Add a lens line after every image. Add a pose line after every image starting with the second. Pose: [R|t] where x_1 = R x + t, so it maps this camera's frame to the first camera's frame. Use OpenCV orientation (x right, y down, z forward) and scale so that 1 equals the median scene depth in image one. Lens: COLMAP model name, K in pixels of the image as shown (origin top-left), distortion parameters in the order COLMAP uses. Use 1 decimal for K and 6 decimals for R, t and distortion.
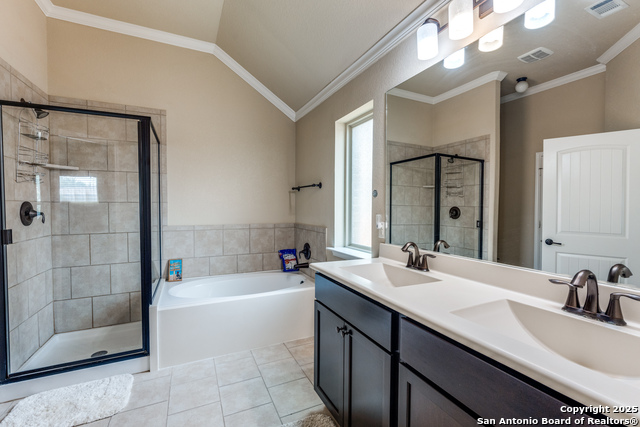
lens RADIAL K [[281.2, 0, 322.9], [0, 281.2, 213.3], [0, 0, 1]] dist [-0.008665, 0.001498]
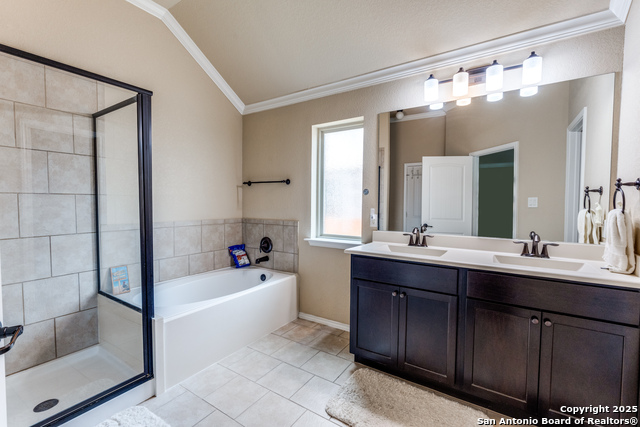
lens RADIAL K [[281.2, 0, 323.0], [0, 281.2, 213.3], [0, 0, 1]] dist [-0.008665, 0.001498]
pose [[0.851484, -0.014574, 0.524177, -0.499212], [0.005061, 0.999796, 0.019577, 0.000509], [-0.524356, -0.014016, 0.851384, 0.021521]]
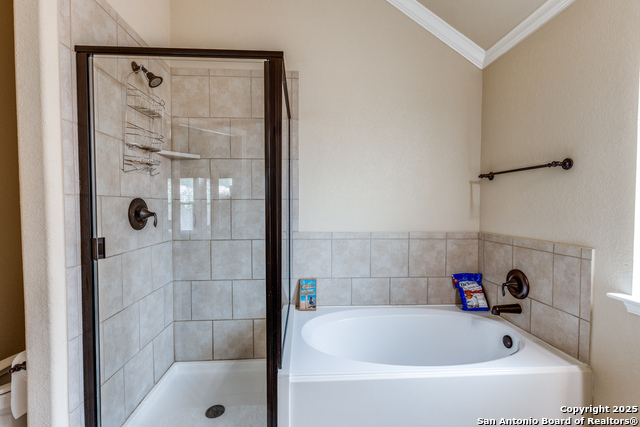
lens RADIAL K [[281.2, 0, 320.3], [0, 281.2, 213.3], [0, 0, 1]] dist [-0.008665, 0.001498]
pose [[0.925407, 0.010545, -0.378827, -0.253794], [-0.010239, 0.999944, 0.002823, -0.005940], [0.378836, 0.001267, 0.925463, 0.389575]]
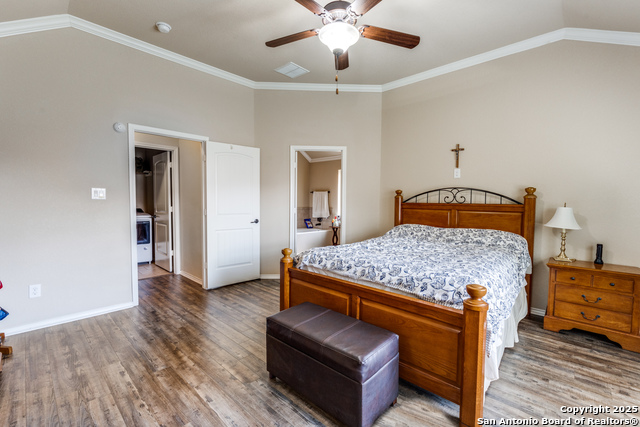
lens RADIAL K [[281.2, 0, 319.5], [0, 281.2, 212.9], [0, 0, 1]] dist [-0.008665, 0.001498]
pose [[0.930803, -0.017749, 0.365090, -1.128057], [0.007462, 0.999535, 0.029570, 0.017996], [-0.365445, -0.024800, 0.930503, -1.498588]]
